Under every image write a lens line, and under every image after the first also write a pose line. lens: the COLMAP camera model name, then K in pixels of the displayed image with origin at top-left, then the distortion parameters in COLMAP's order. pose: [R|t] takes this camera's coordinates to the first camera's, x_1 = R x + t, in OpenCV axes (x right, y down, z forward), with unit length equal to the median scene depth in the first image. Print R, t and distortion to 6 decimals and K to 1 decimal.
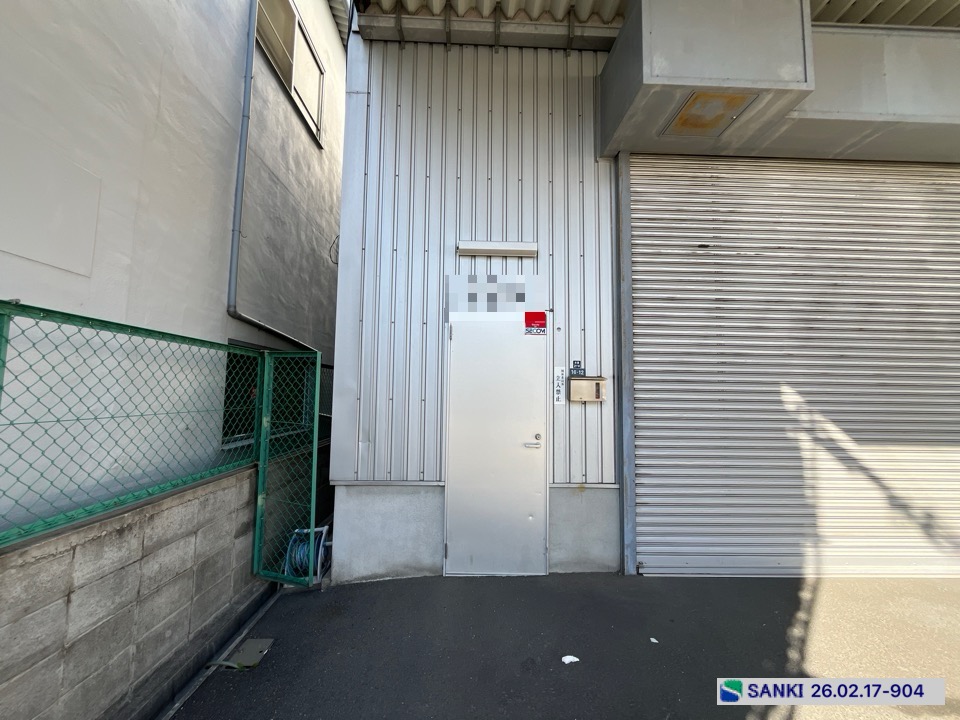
lens RADIAL K [[388.8, 0, 476.0], [0, 388.8, 360.1], [0, 0, 1]] dist [-0.002507, -0.000235]
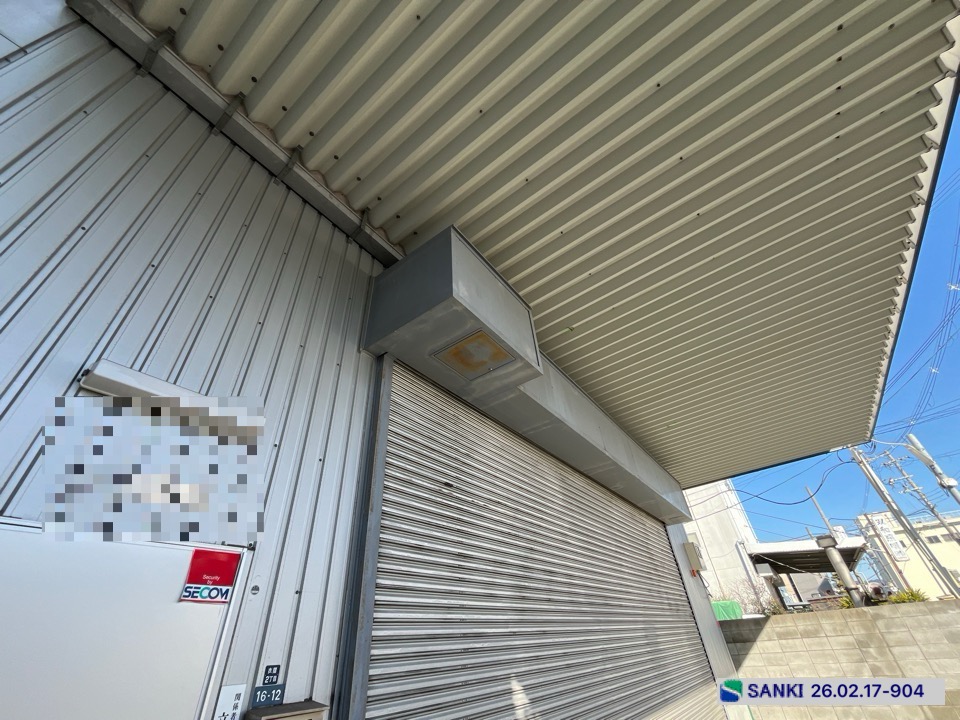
lens RADIAL K [[388.8, 0, 476.7], [0, 388.8, 360.9], [0, 0, 1]] dist [-0.002507, -0.000235]
pose [[0.617883, 0.423540, 0.662446, -0.072177], [0.008982, 0.838660, -0.544582, -0.052901], [-0.786219, 0.342438, 0.514390, 0.419682]]
